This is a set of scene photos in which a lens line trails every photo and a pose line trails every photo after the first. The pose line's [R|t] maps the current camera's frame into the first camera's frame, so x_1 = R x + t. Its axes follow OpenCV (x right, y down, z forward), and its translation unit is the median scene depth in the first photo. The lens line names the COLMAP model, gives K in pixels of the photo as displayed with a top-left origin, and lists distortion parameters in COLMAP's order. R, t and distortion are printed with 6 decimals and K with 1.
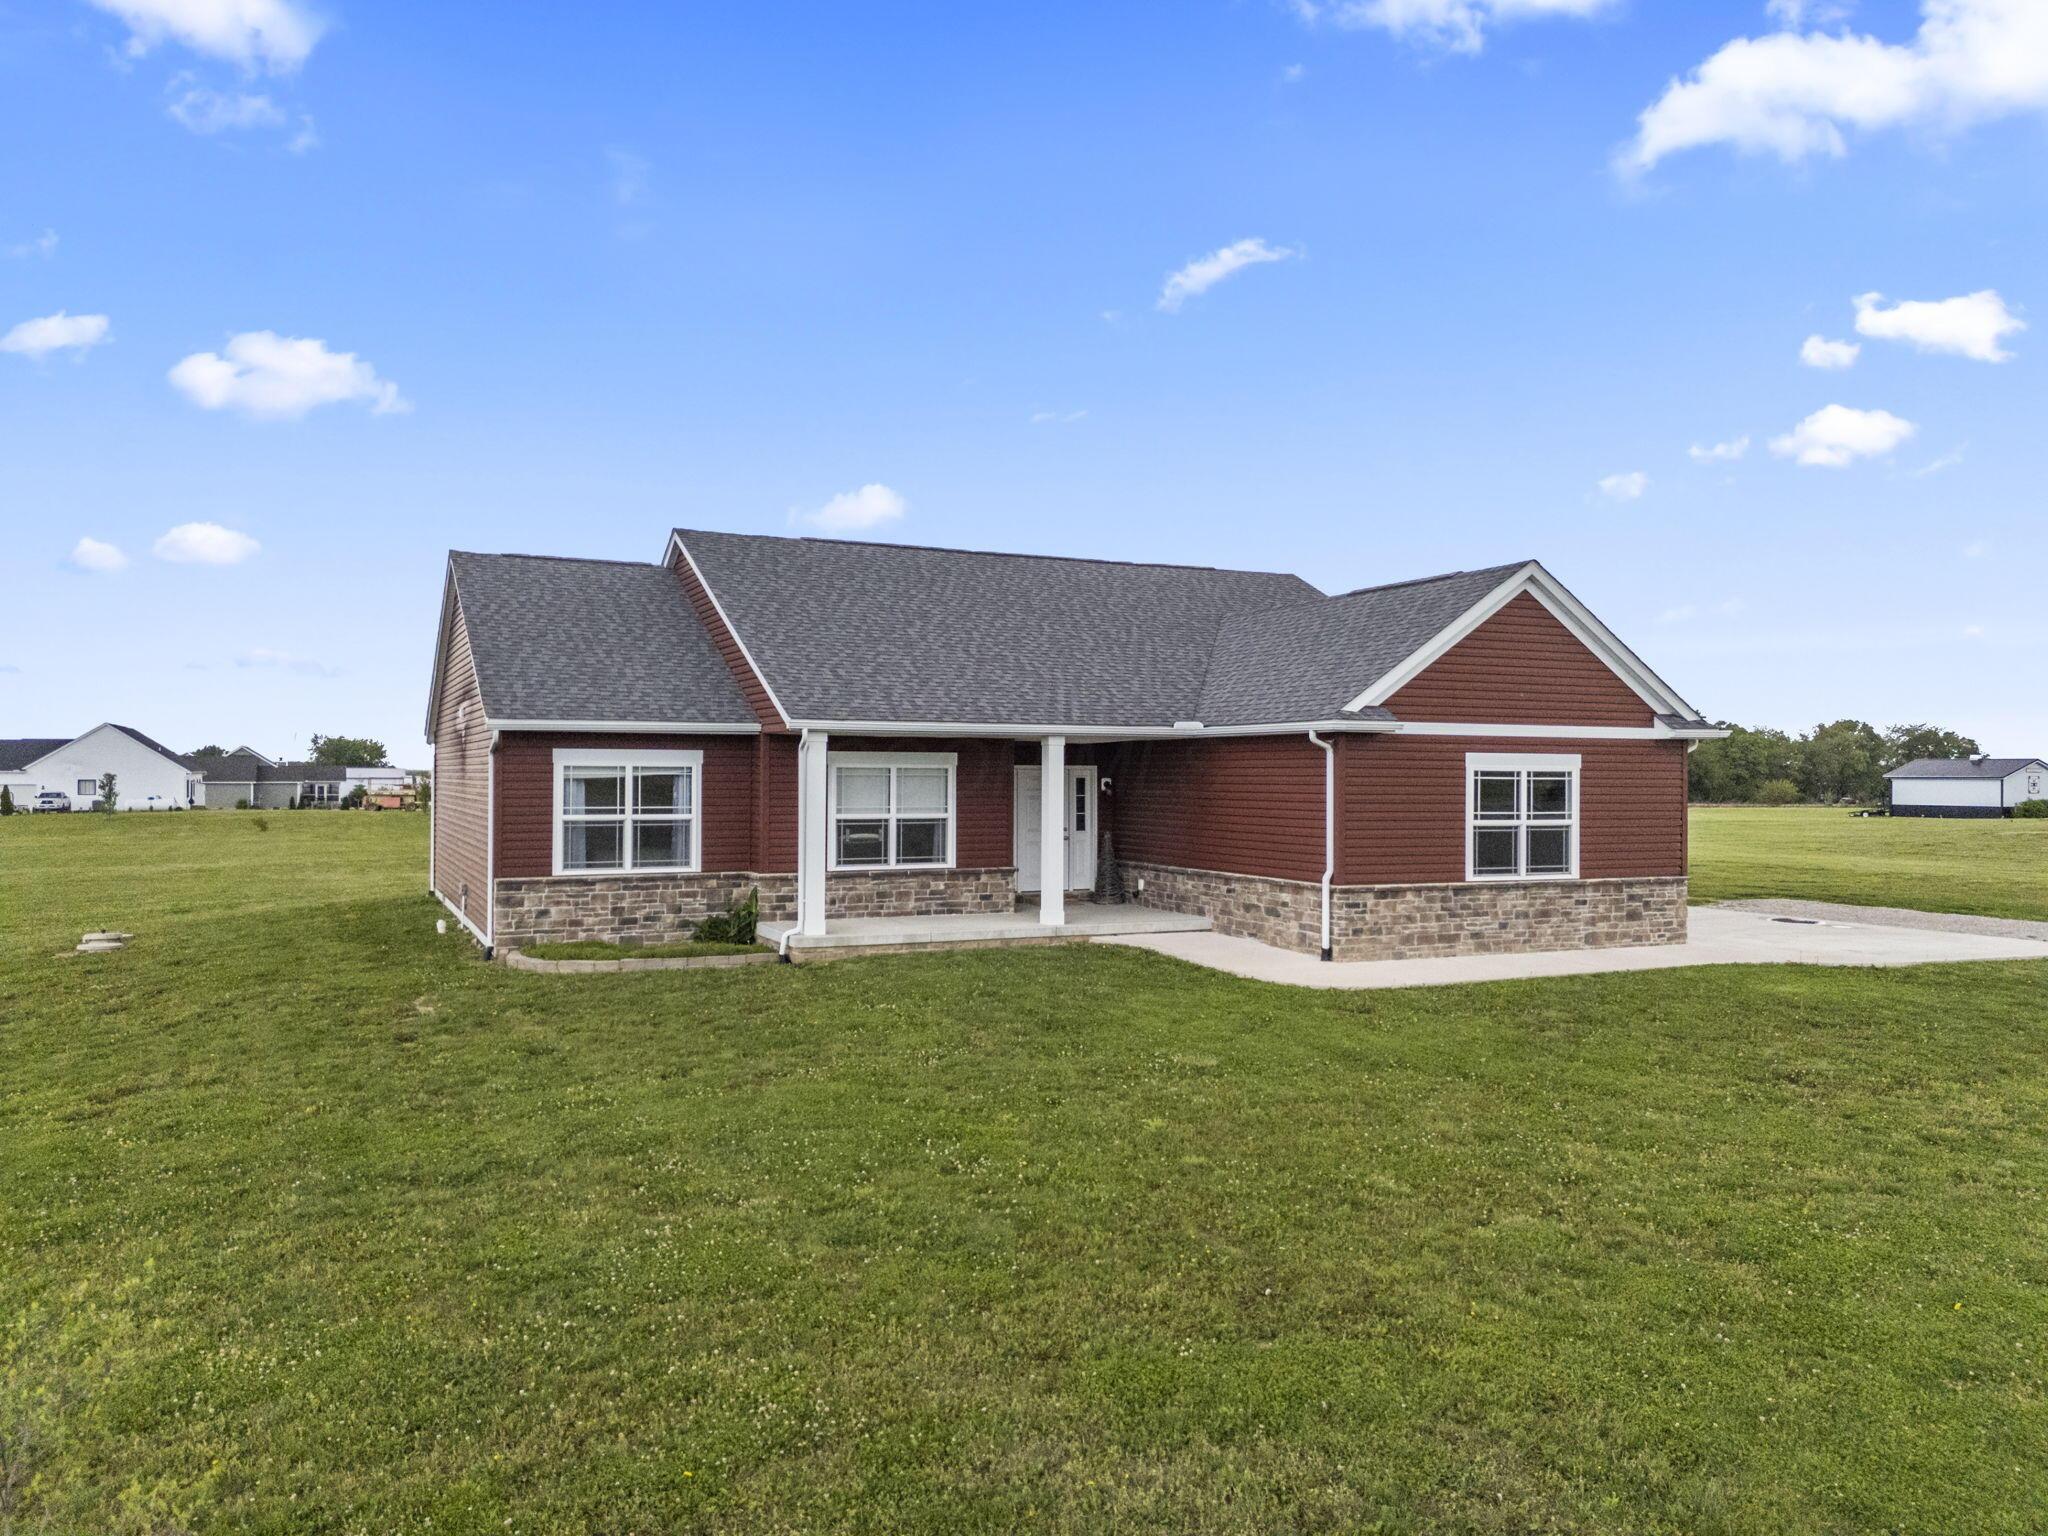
lens RADIAL K [[1496.8, 0, 1024.0], [0, 1496.8, 768.0], [0, 0, 1]] dist [0.166682, -0.347158]
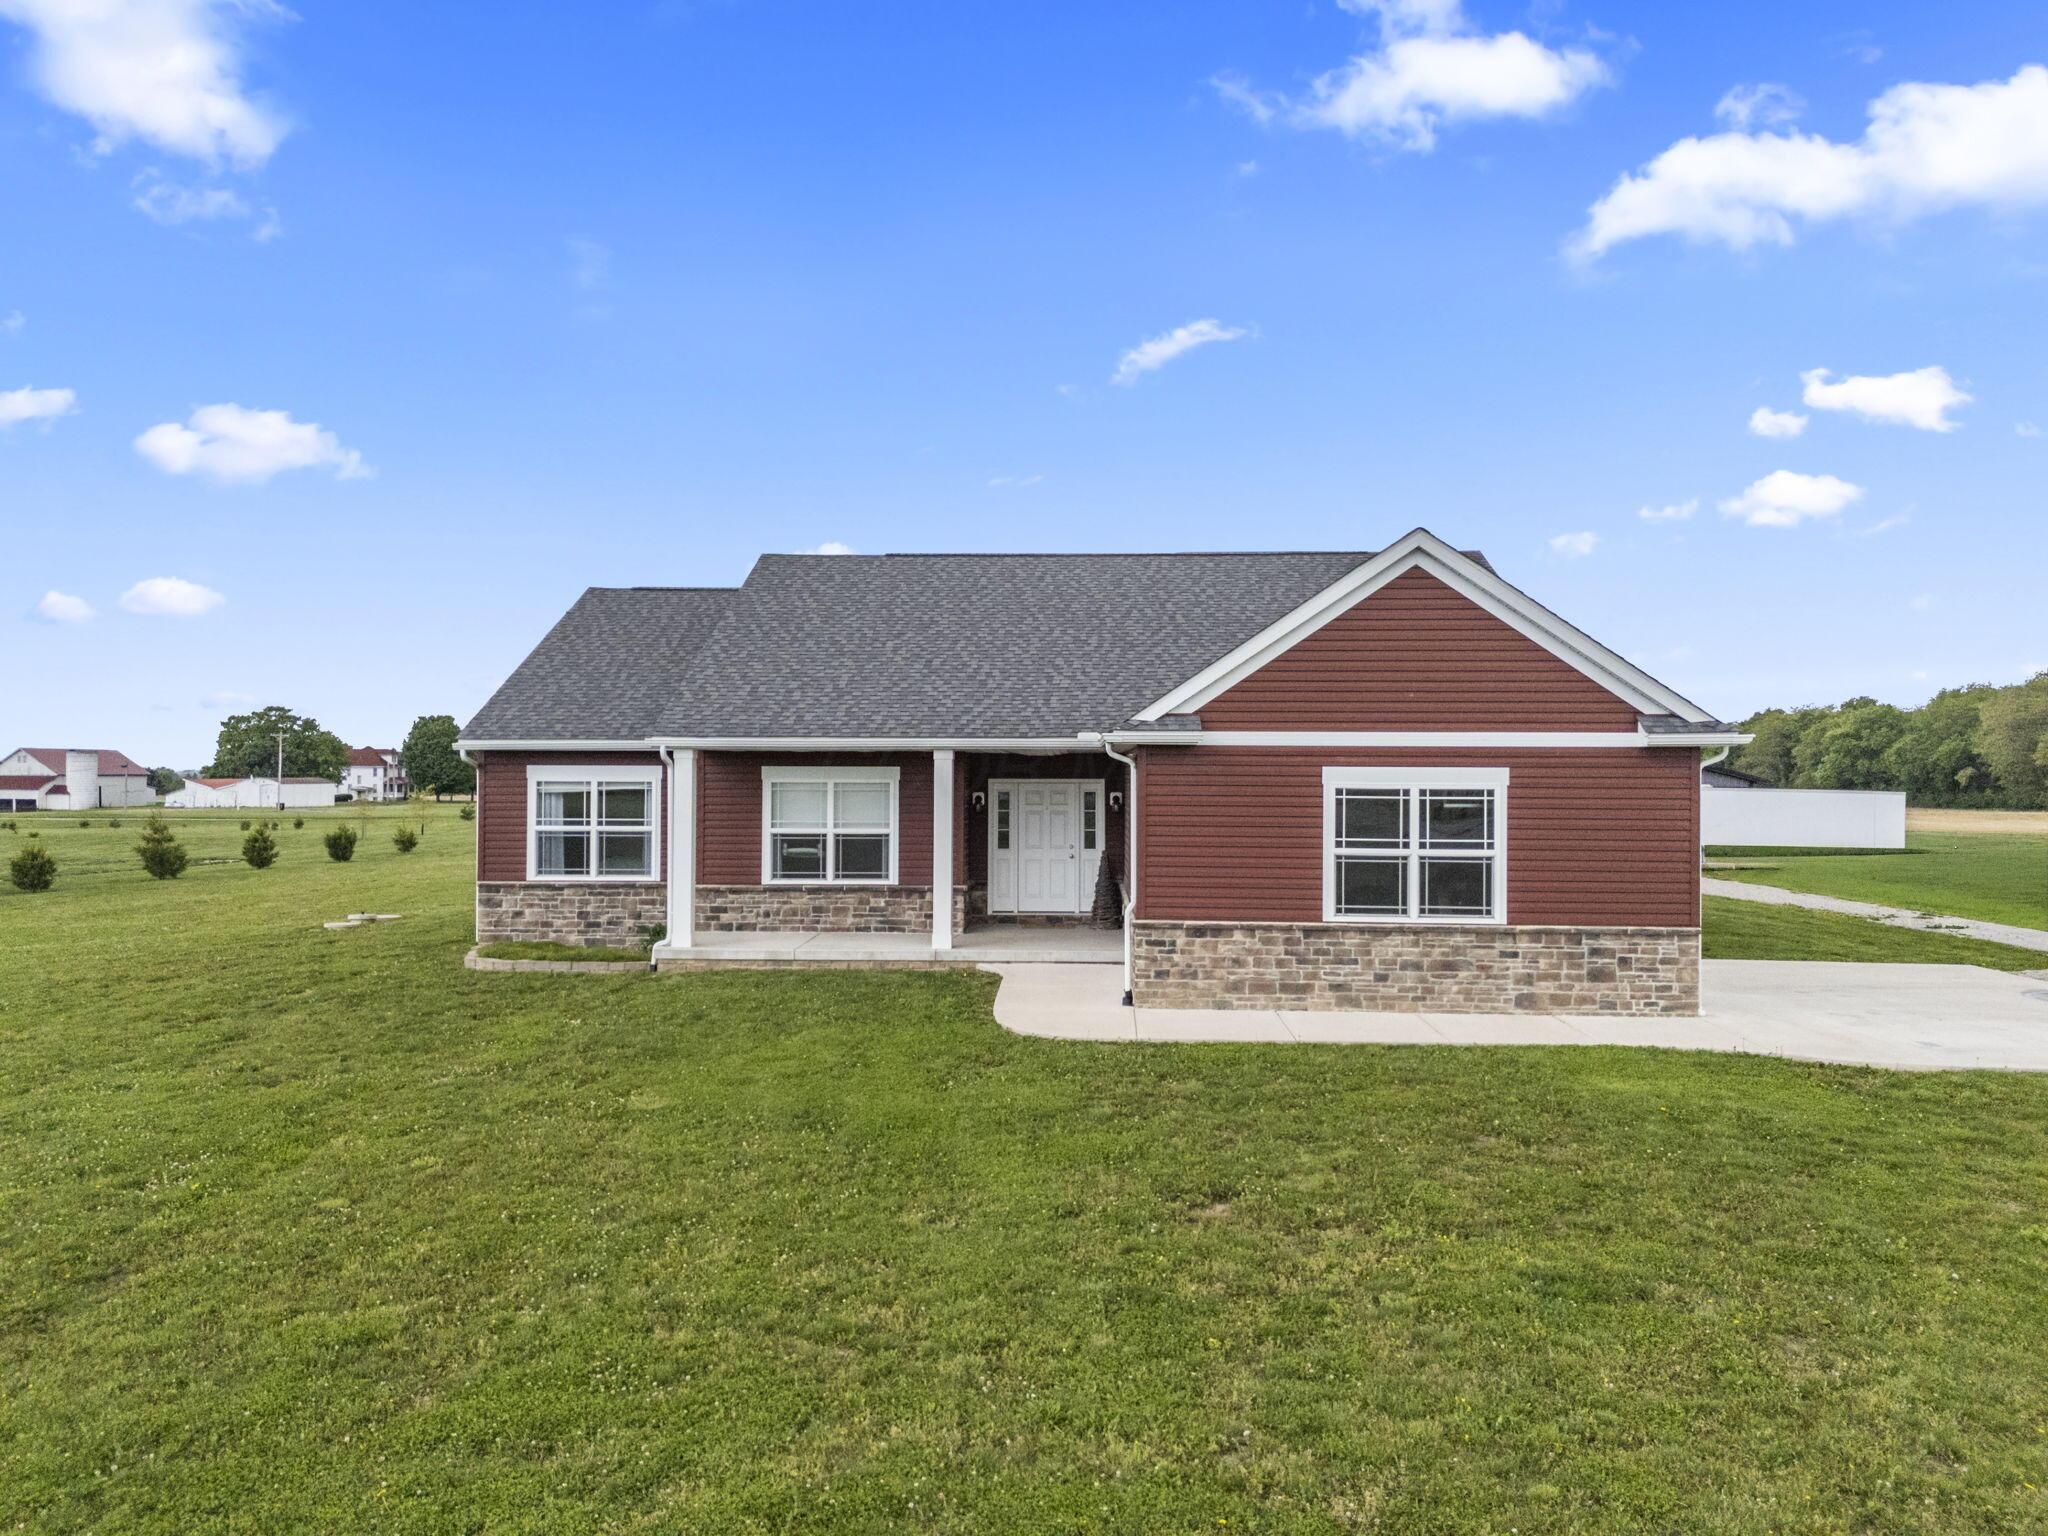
lens RADIAL K [[1496.8, 0, 1024.0], [0, 1496.8, 768.0], [0, 0, 1]] dist [0.166682, -0.347158]
pose [[0.887299, -0.002622, -0.461187, 0.507427], [0.002475, 0.999997, -0.000924, -0.008811], [0.461188, -0.000321, 0.887303, 0.180811]]
